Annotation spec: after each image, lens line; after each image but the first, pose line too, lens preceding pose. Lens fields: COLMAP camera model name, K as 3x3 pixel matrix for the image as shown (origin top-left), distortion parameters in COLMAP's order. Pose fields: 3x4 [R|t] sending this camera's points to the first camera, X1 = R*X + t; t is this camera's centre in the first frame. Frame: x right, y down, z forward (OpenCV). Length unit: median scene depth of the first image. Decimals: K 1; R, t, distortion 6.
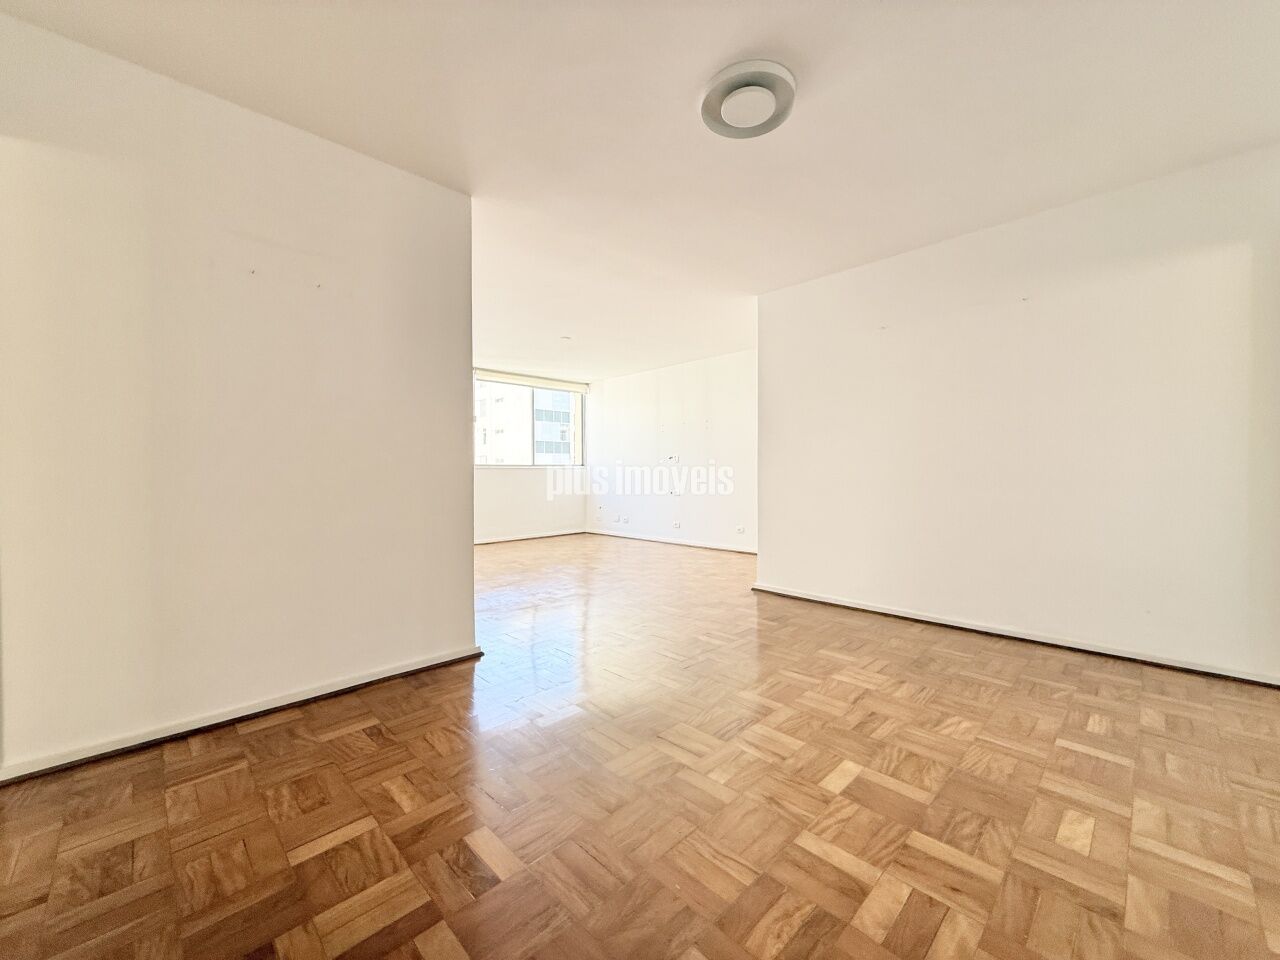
lens RADIAL K [[514.1, 0, 640.0], [0, 514.1, 480.0], [0, 0, 1]] dist [0.001725, 0.000234]
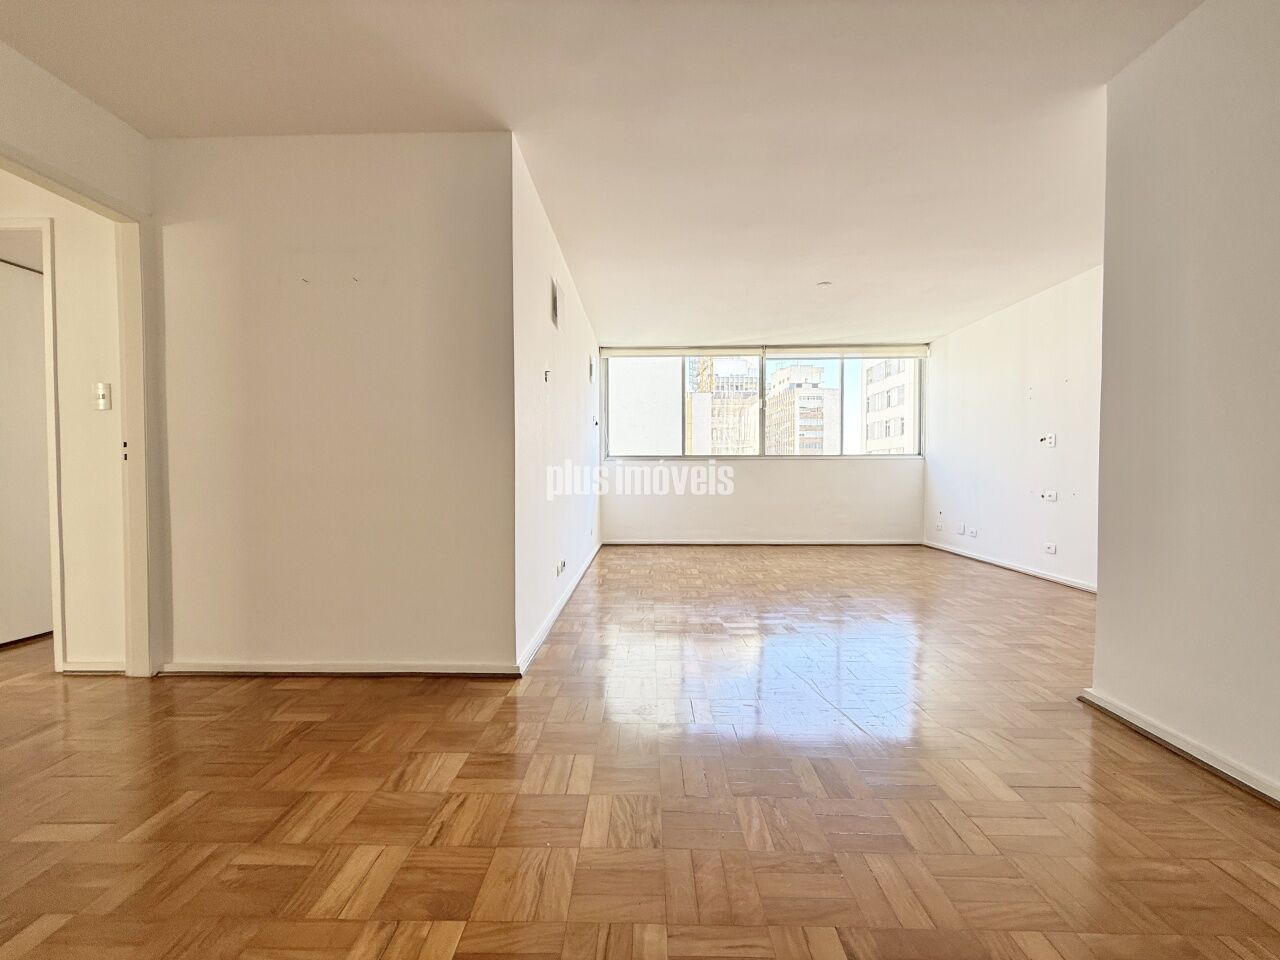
lens RADIAL K [[514.1, 0, 640.0], [0, 514.1, 480.0], [0, 0, 1]] dist [0.001725, 0.000234]
pose [[0.694286, 0.019075, -0.719446, 0.428481], [-0.010673, 0.999812, 0.016208, 0.001641], [0.719620, -0.003575, 0.694359, 0.557989]]
